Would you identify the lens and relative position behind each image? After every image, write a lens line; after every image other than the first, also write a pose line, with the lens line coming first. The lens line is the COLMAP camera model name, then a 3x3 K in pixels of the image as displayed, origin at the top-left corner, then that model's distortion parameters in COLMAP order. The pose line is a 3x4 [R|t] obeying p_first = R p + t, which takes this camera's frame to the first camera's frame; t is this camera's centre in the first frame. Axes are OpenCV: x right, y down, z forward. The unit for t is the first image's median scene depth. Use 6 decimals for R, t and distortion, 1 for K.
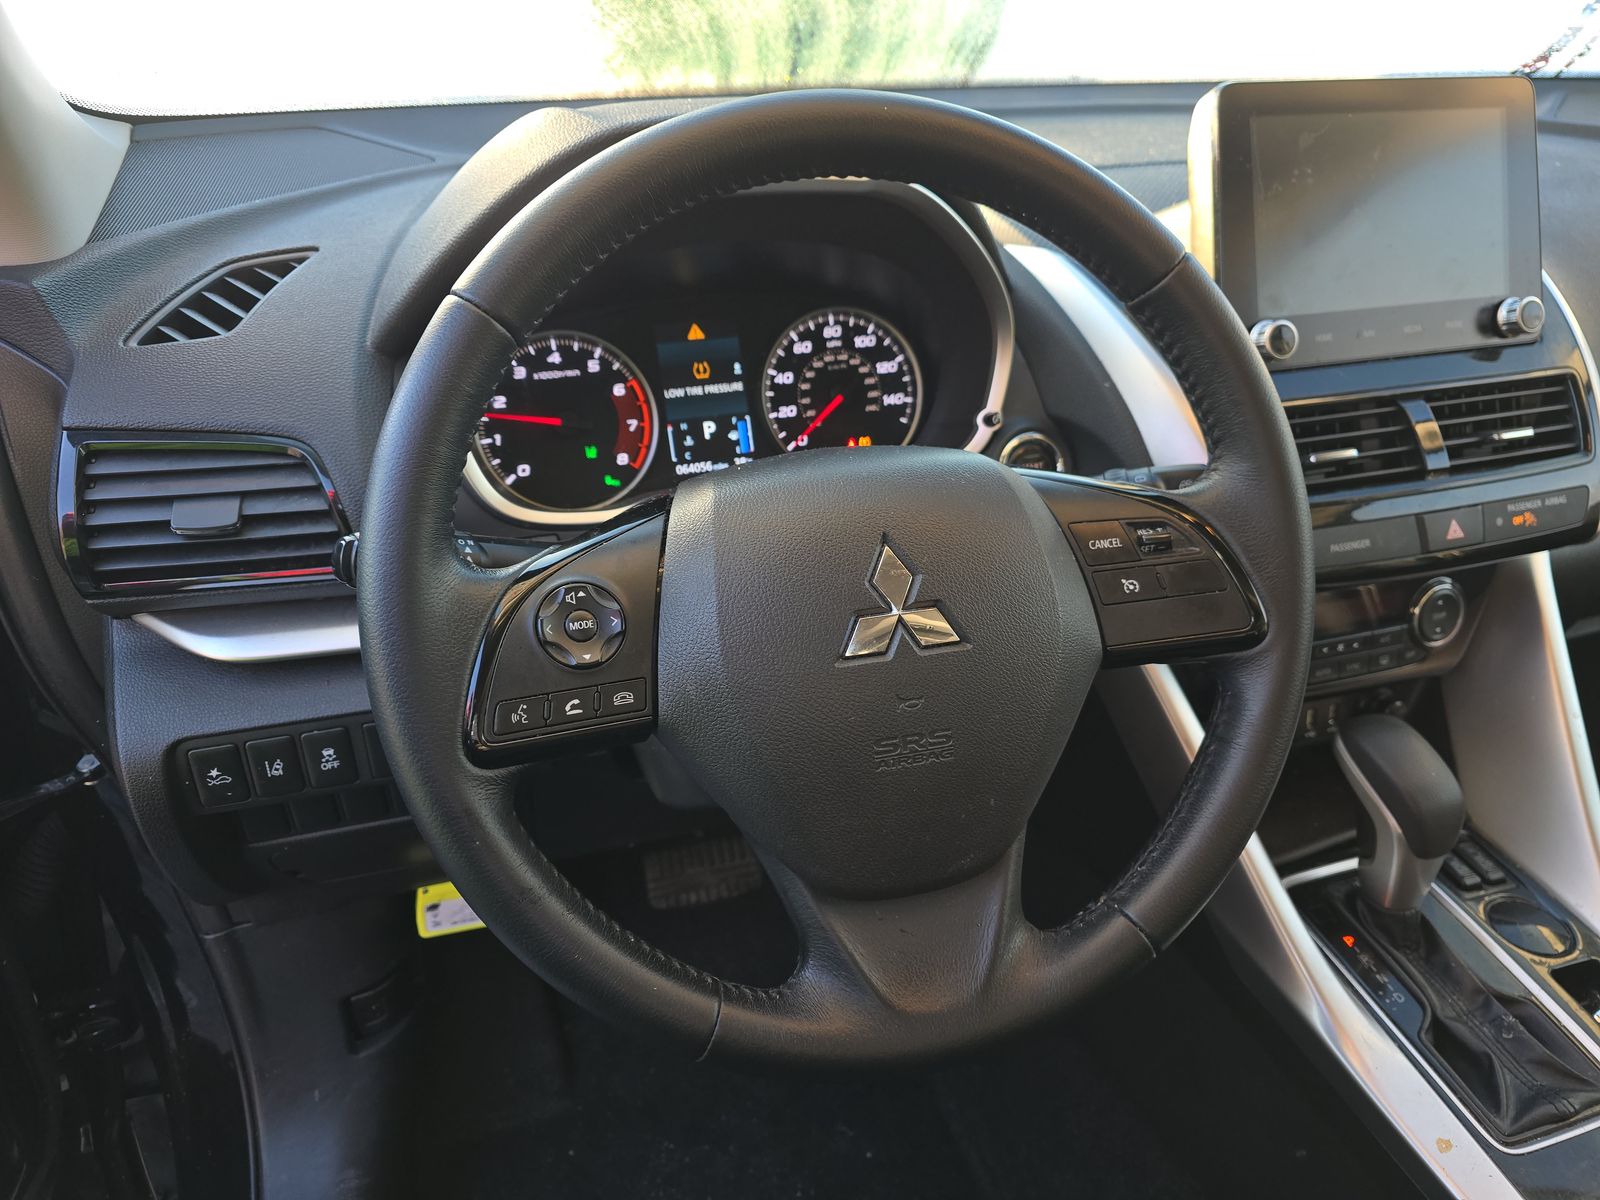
lens RADIAL K [[1086.8, 0, 797.4], [0, 1086.8, 602.6], [0, 0, 1]] dist [0.033886, -0.043469]
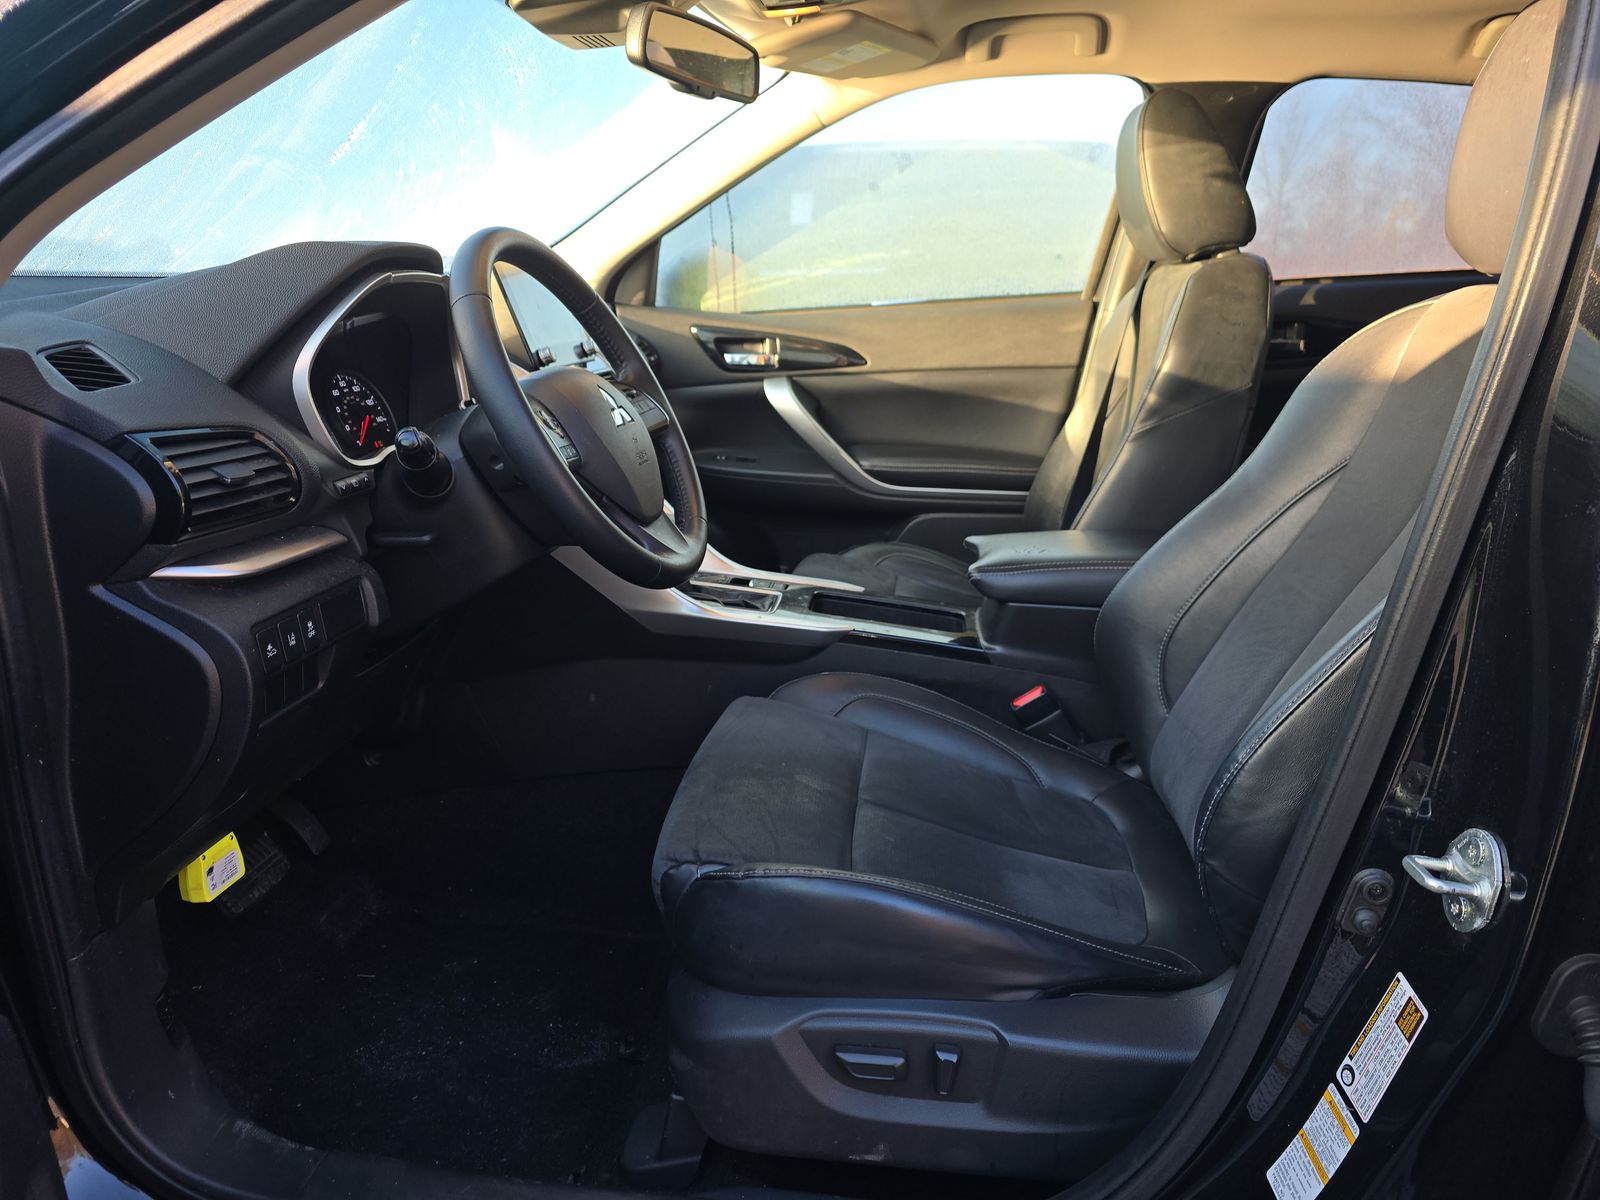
lens RADIAL K [[1086.8, 0, 797.4], [0, 1086.8, 602.6], [0, 0, 1]] dist [0.033886, -0.043469]
pose [[0.403798, -0.252039, 0.879445, -1.427648], [0.441942, 0.895435, 0.053704, 0.314713], [-0.801021, 0.366978, 0.472961, -0.282199]]
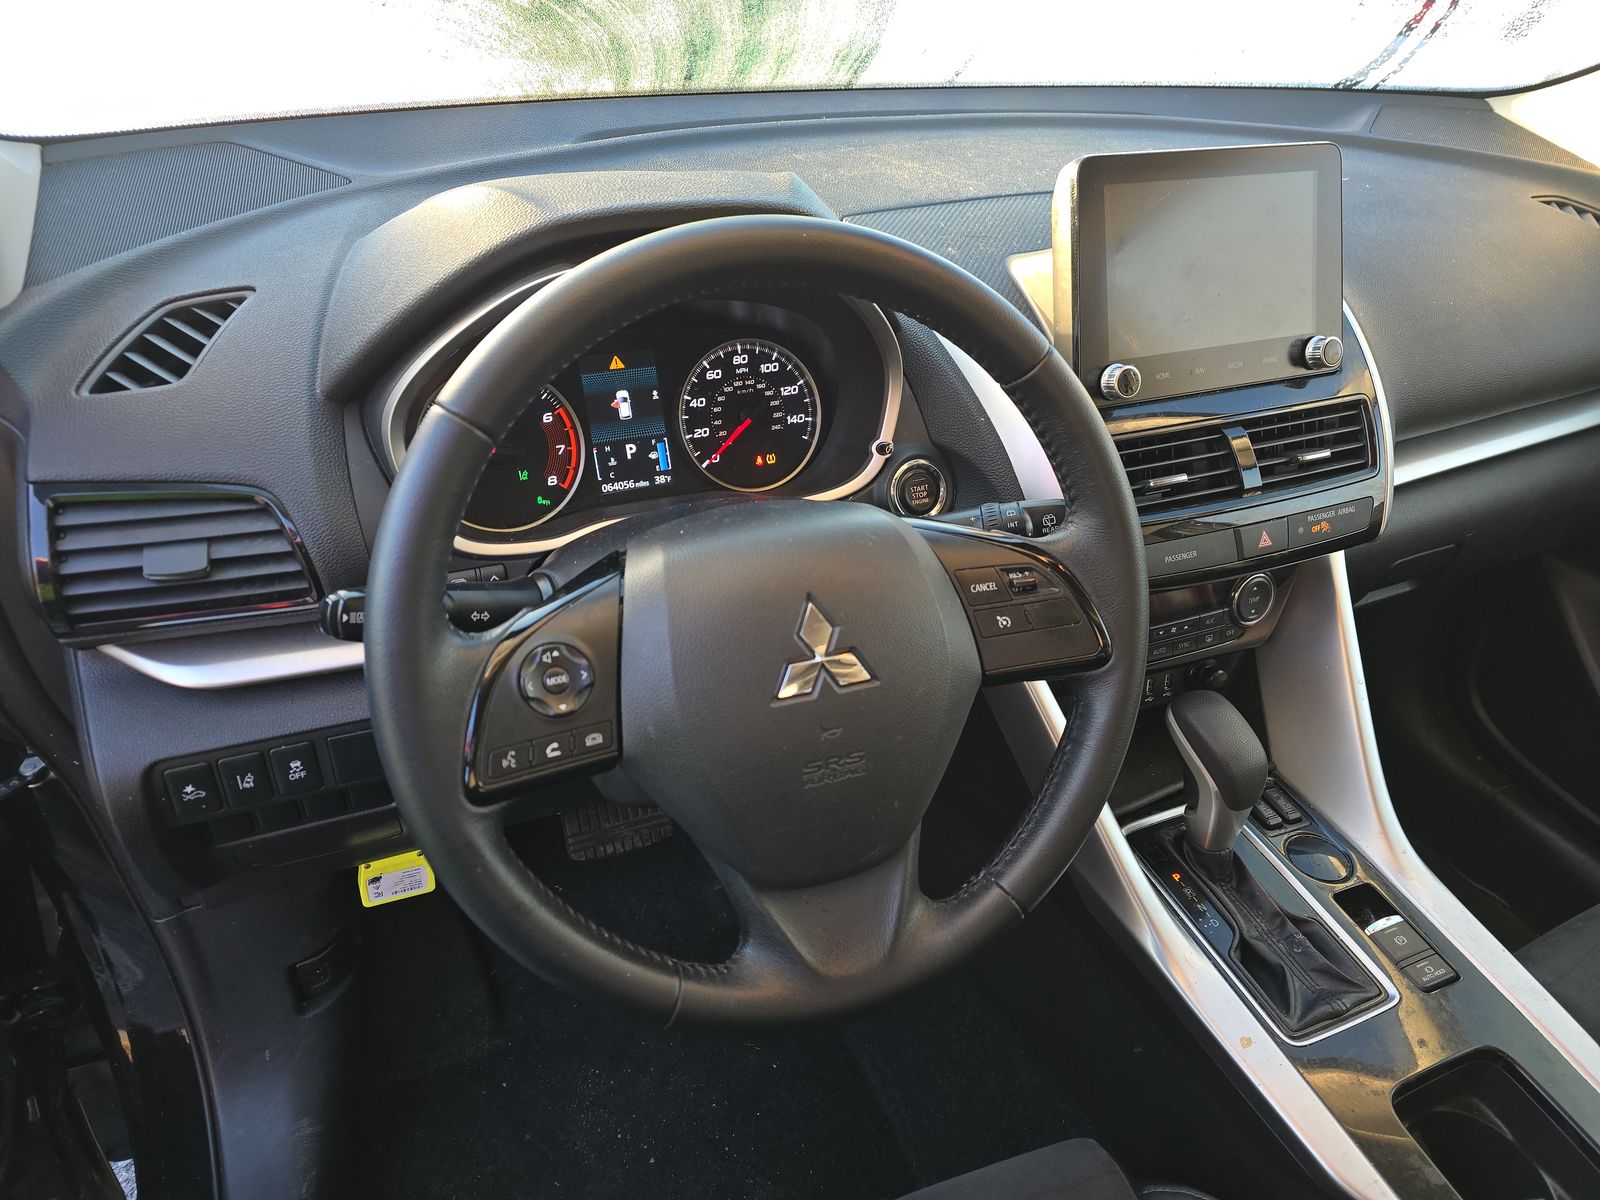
lens RADIAL K [[1074.3, 0, 800.0], [0, 1074.3, 600.0], [0, 0, 1]] dist [0.052988, -0.054011]
pose [[0.992966, -0.022347, 0.116270, -0.045610], [0.013354, 0.996899, 0.077553, -0.100770], [-0.117643, -0.075455, 0.990185, -0.123409]]
